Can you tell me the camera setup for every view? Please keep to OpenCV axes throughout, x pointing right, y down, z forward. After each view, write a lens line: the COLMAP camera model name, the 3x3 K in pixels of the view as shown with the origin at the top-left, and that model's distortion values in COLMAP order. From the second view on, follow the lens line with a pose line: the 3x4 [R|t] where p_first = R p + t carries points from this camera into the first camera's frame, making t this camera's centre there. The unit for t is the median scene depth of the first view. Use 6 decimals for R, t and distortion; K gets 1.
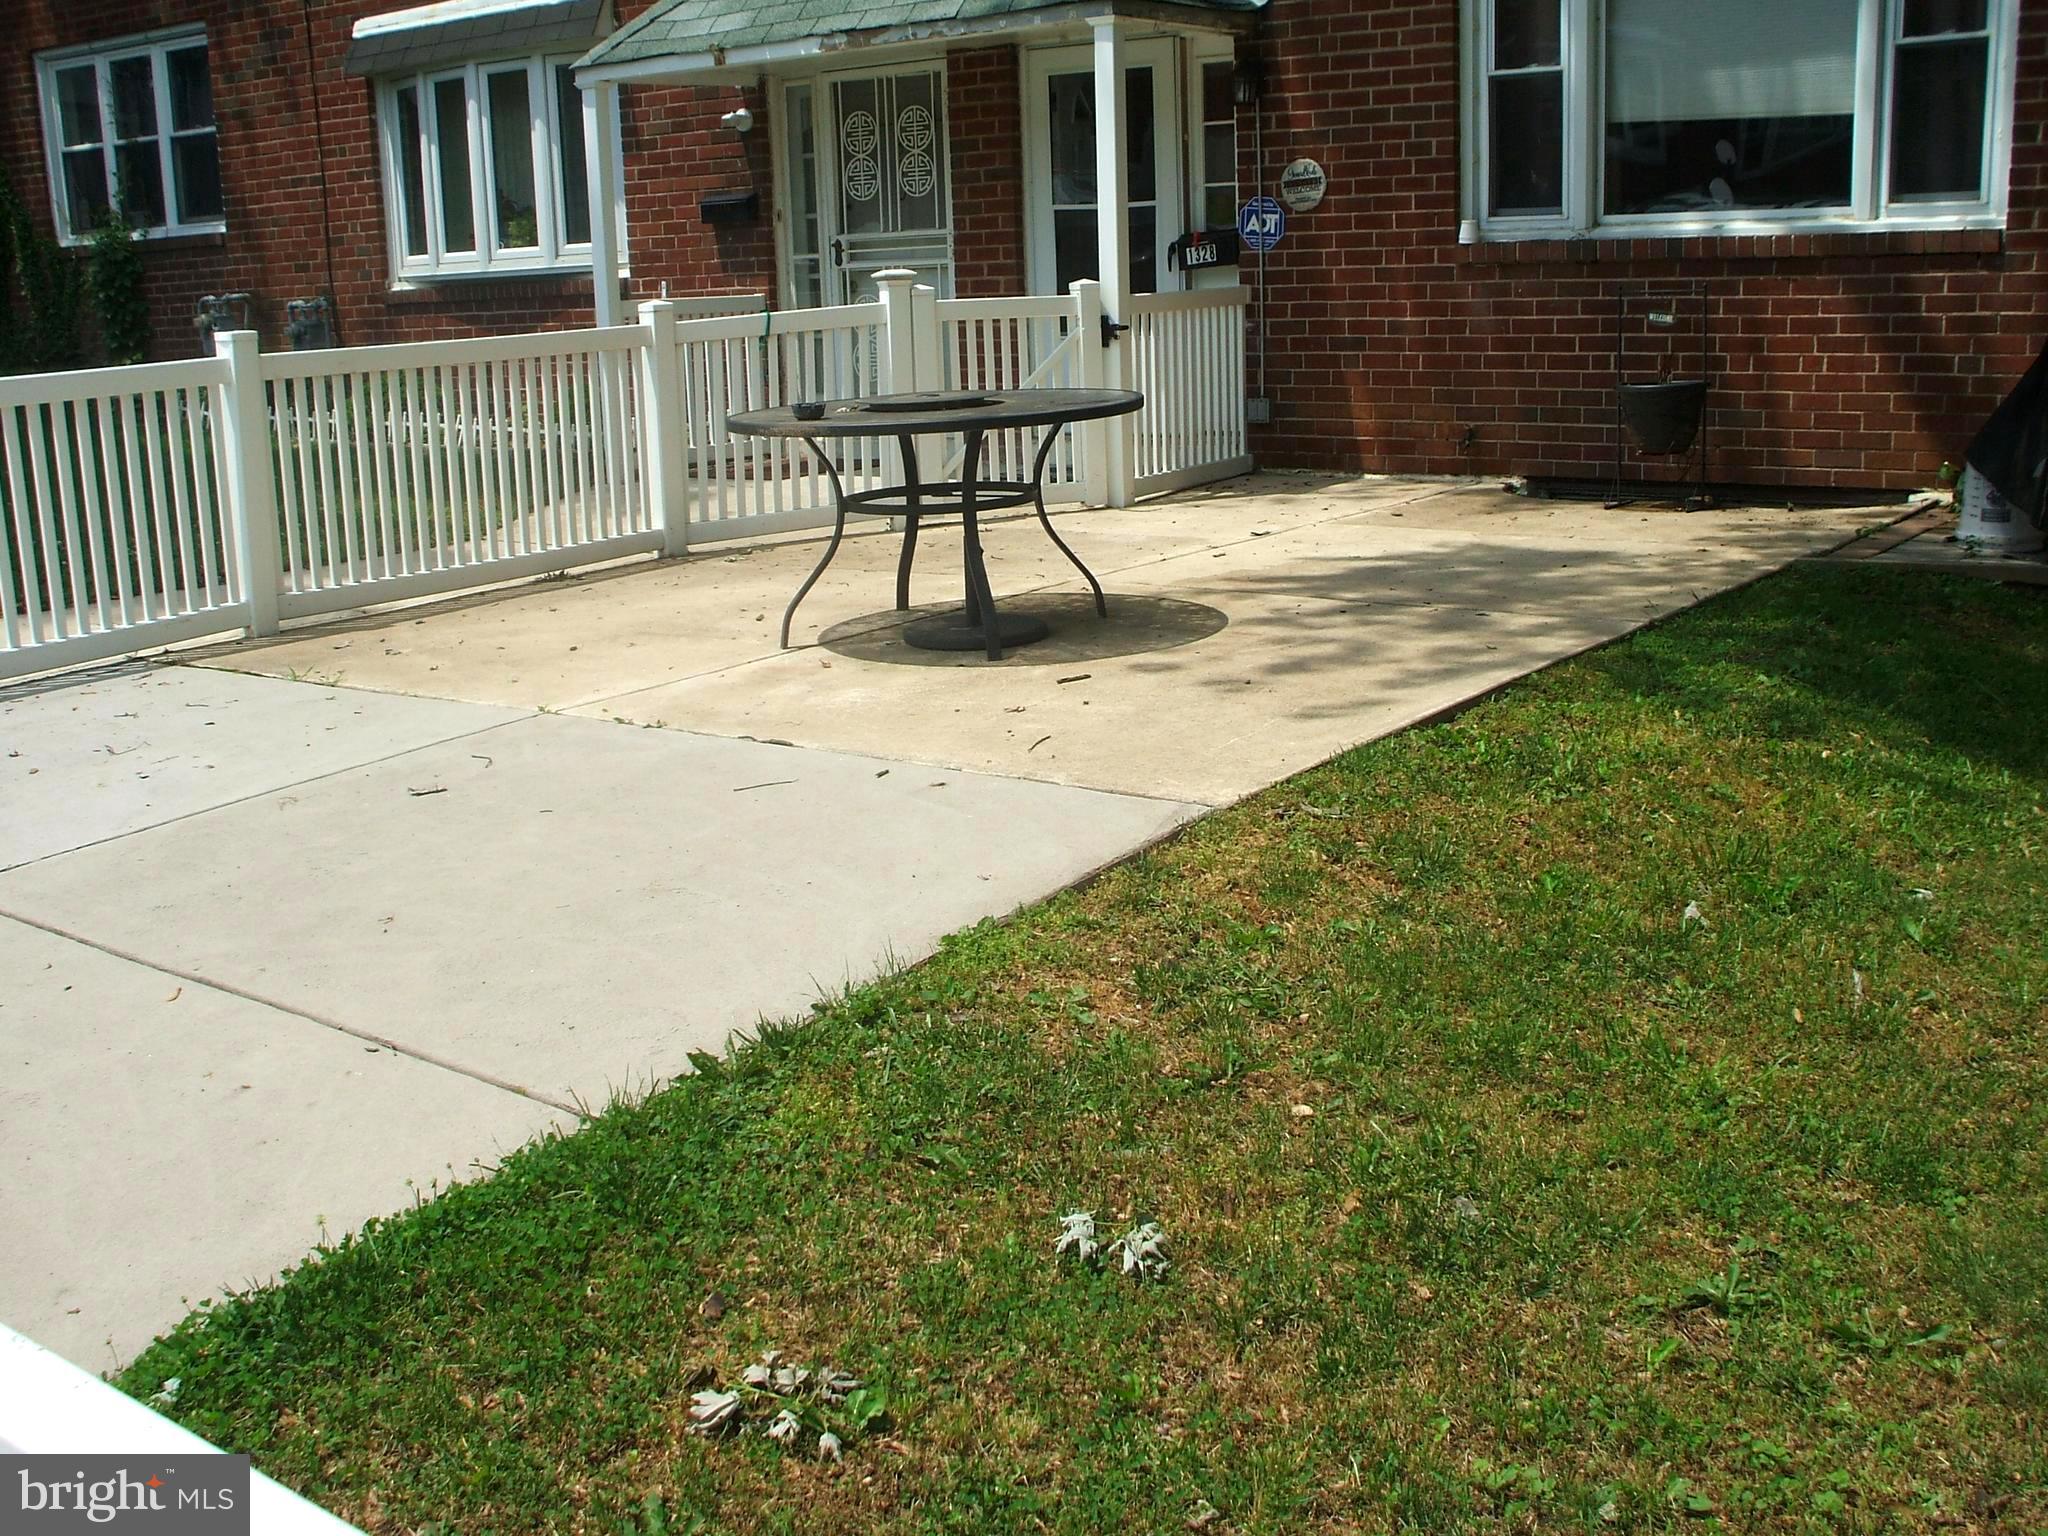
lens RADIAL K [[2202.3, 0, 1030.3], [0, 2202.3, 758.9], [0, 0, 1]] dist [-0.181652, 0.278905]
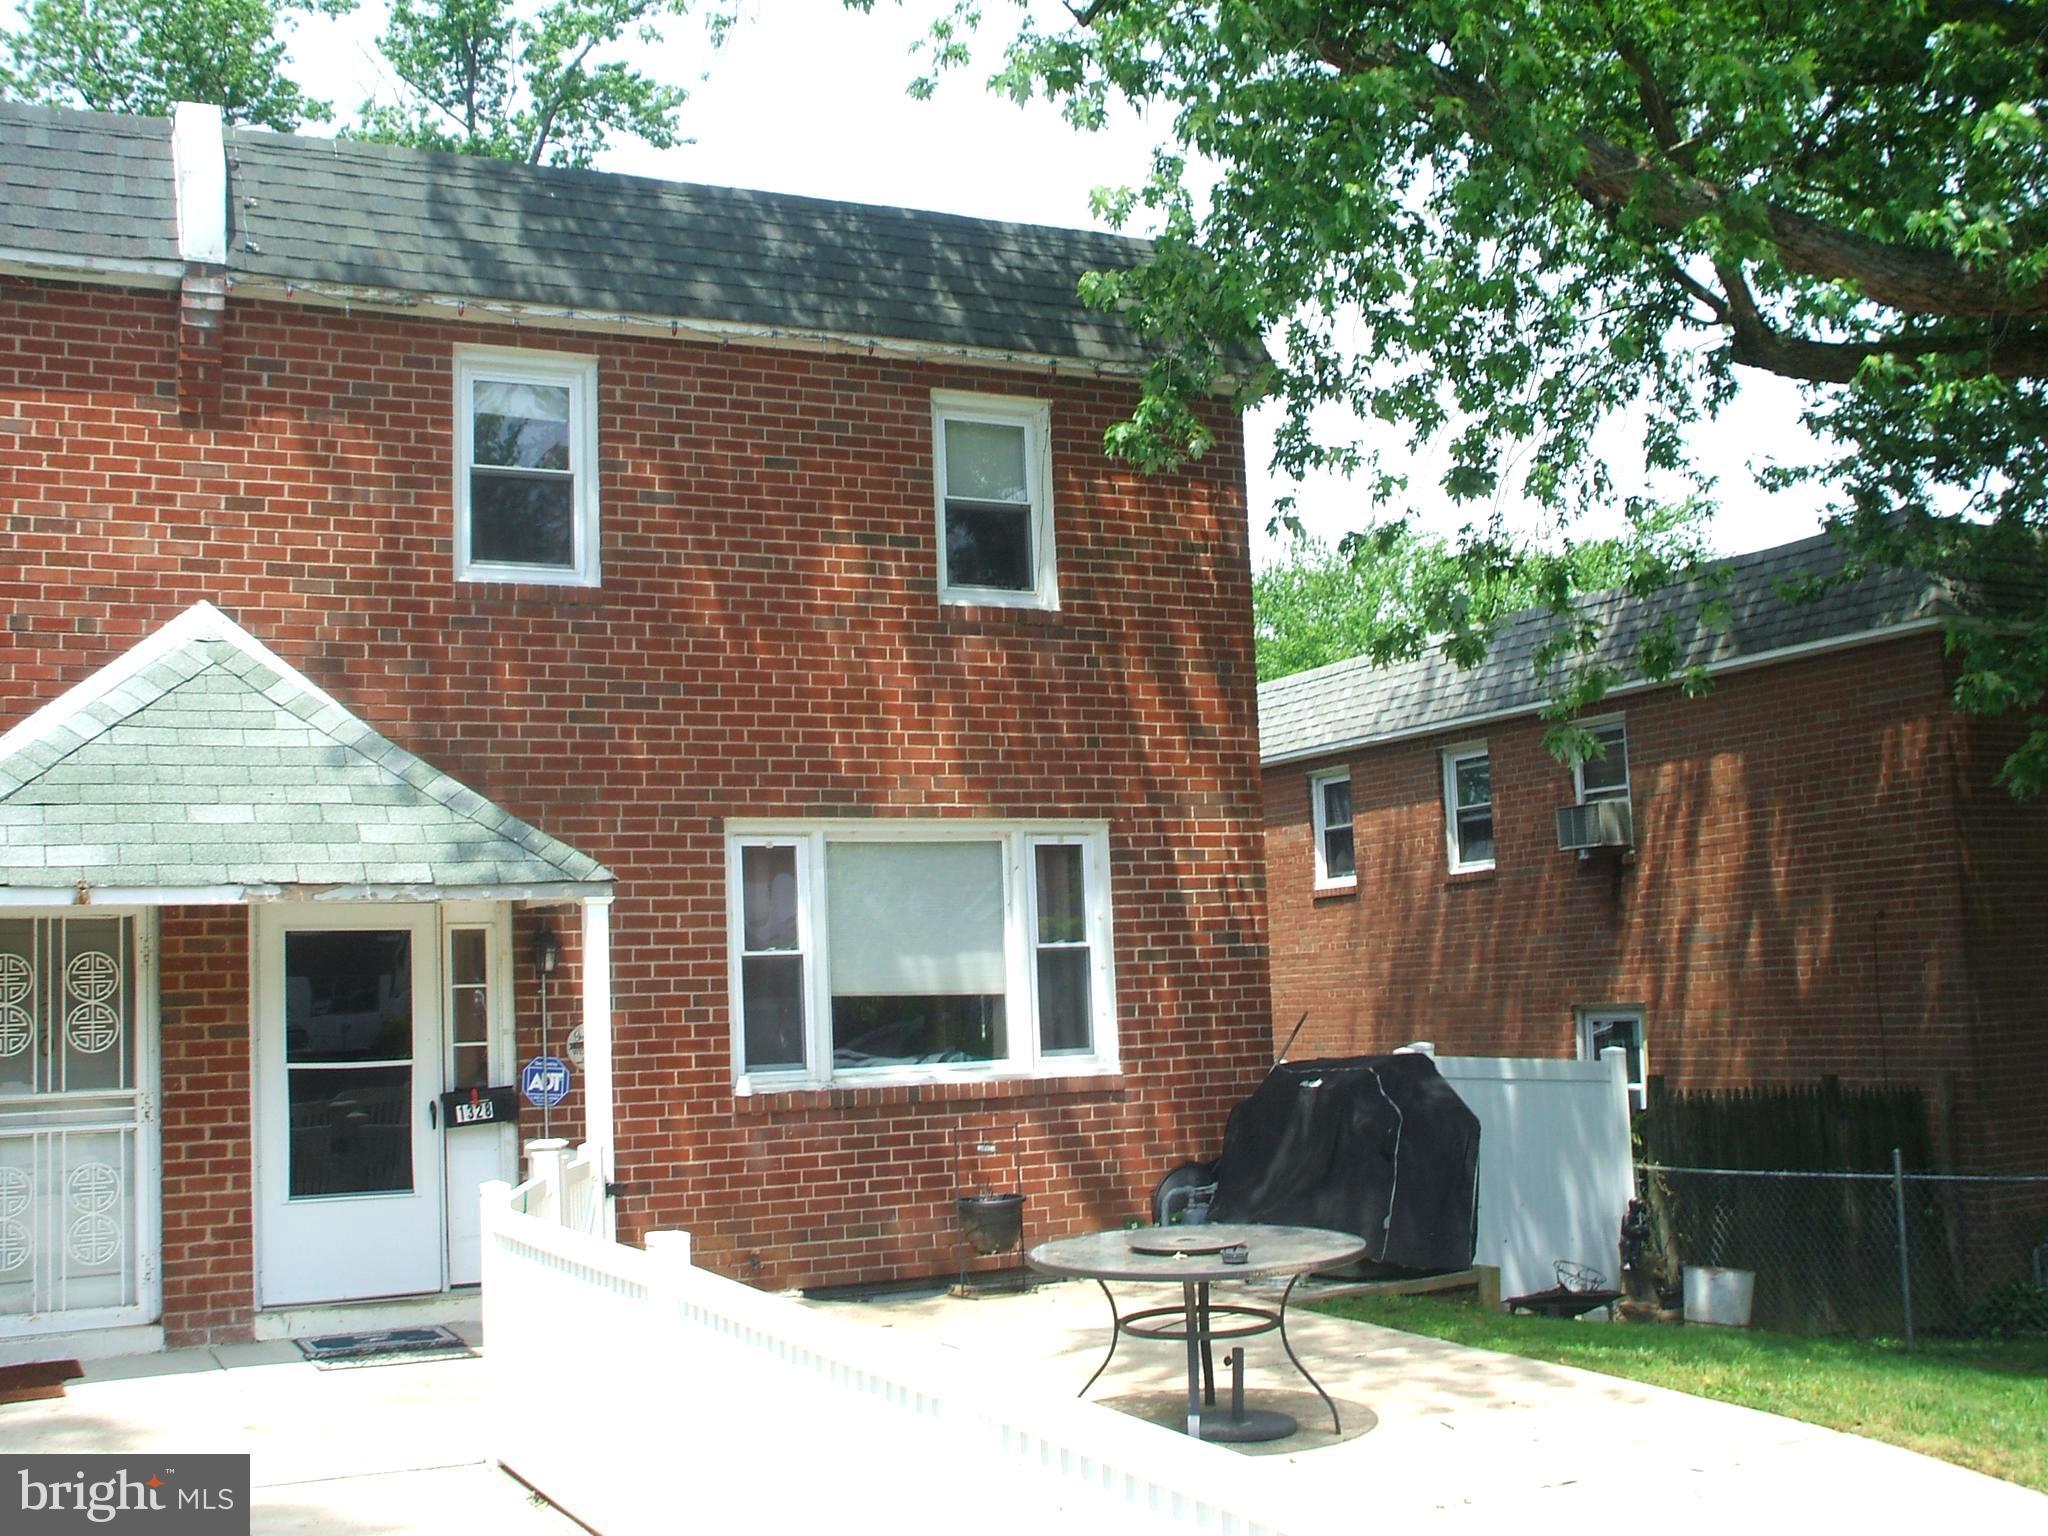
lens RADIAL K [[2202.3, 0, 1030.3], [0, 2202.3, 758.9], [0, 0, 1]] dist [-0.181652, 0.278905]
pose [[0.438610, 0.111536, 0.891729, -0.792302], [0.218290, 0.949328, -0.226110, -0.106979], [-0.871763, 0.293830, 0.392037, 0.340114]]
